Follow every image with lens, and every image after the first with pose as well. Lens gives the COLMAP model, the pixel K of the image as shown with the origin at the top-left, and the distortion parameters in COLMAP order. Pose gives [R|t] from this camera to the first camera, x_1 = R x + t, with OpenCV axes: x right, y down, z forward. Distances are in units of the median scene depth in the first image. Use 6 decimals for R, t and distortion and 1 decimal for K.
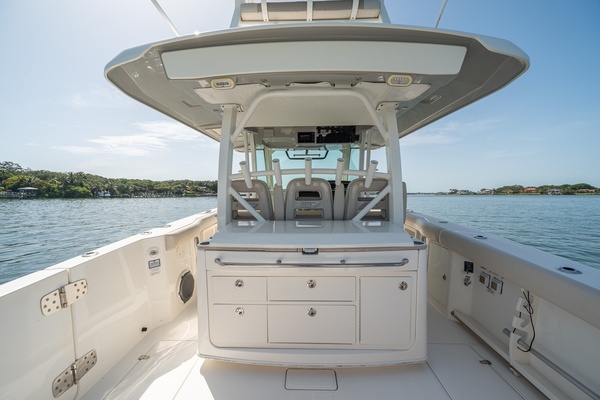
lens RADIAL K [[235.8, 0, 300.0], [0, 235.8, 200.0], [0, 0, 1]] dist [-0.003241, -0.000363]
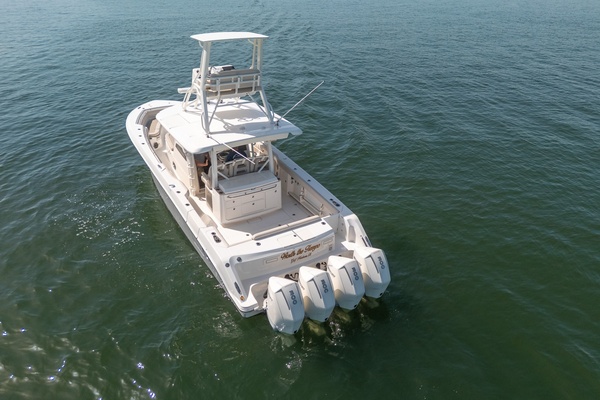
lens RADIAL K [[474.4, 0, 300.0], [0, 474.4, 200.0], [0, 0, 1]] dist [-0.075409, -0.000972]
pose [[0.841343, -0.248991, 0.479735, -0.311923], [0.001517, 0.888657, 0.458569, -0.321142], [-0.540500, -0.385086, 0.748043, -0.528778]]
